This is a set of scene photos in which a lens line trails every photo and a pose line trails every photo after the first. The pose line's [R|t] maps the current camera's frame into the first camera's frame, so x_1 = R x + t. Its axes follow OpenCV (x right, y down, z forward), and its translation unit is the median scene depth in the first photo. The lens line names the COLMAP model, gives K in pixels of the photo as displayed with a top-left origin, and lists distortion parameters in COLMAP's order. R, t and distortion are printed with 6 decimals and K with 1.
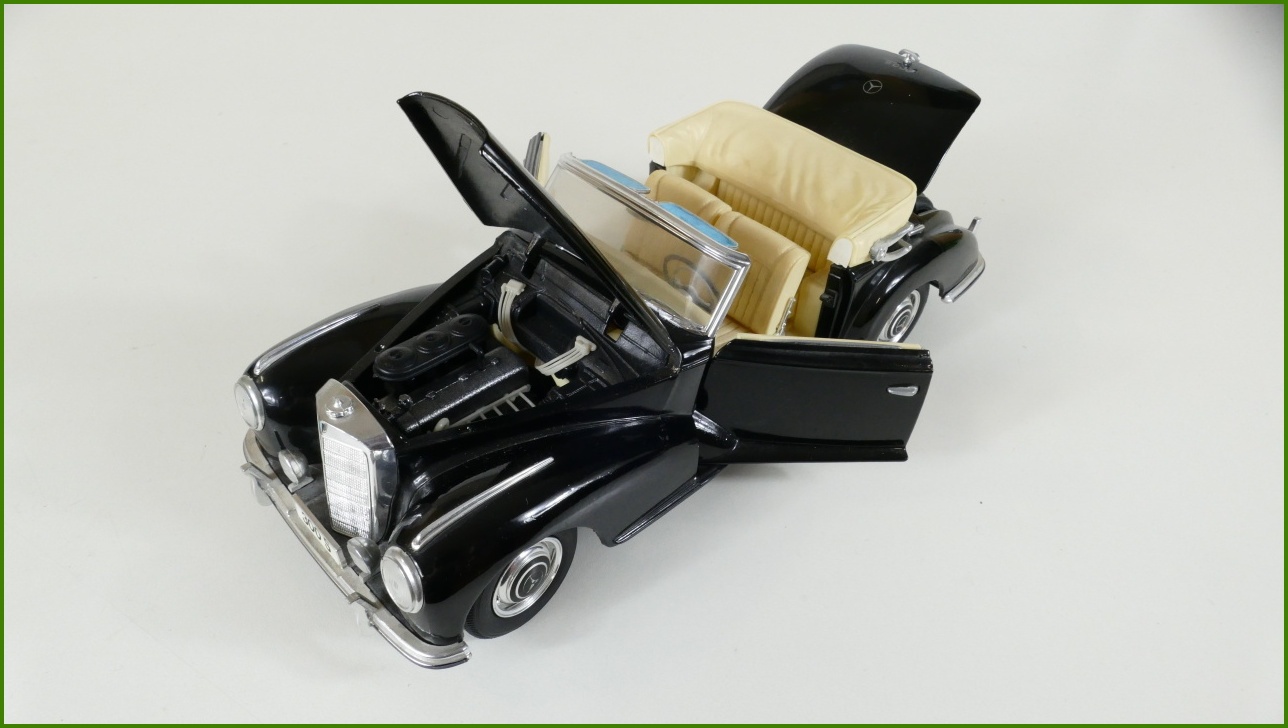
lens RADIAL K [[937.0, 0, 644.0], [0, 937.0, 364.0], [0, 0, 1]] dist [0.002779, 0.001767]
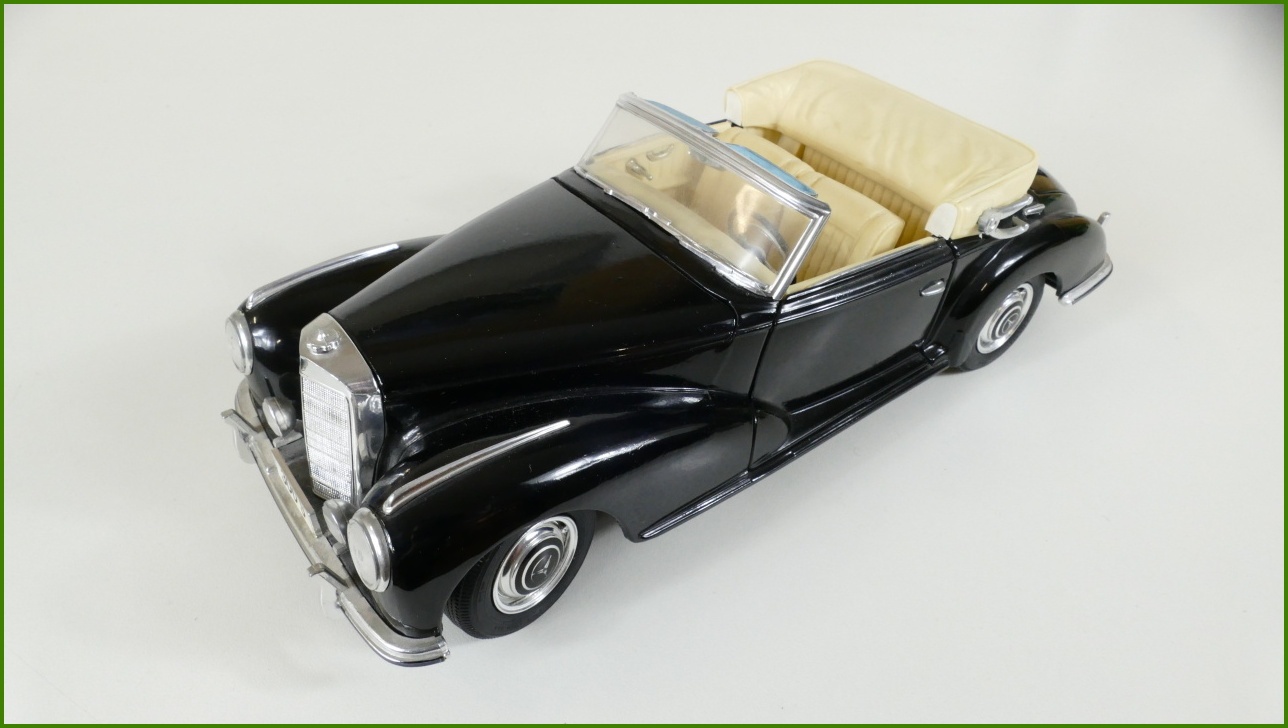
lens RADIAL K [[937.0, 0, 644.0], [0, 937.0, 364.0], [0, 0, 1]] dist [0.002779, 0.001767]
pose [[0.993308, 0.071157, -0.090969, 0.035286], [-0.075306, 0.996232, -0.043020, 0.073343], [0.087565, 0.049583, 0.994924, 0.171617]]
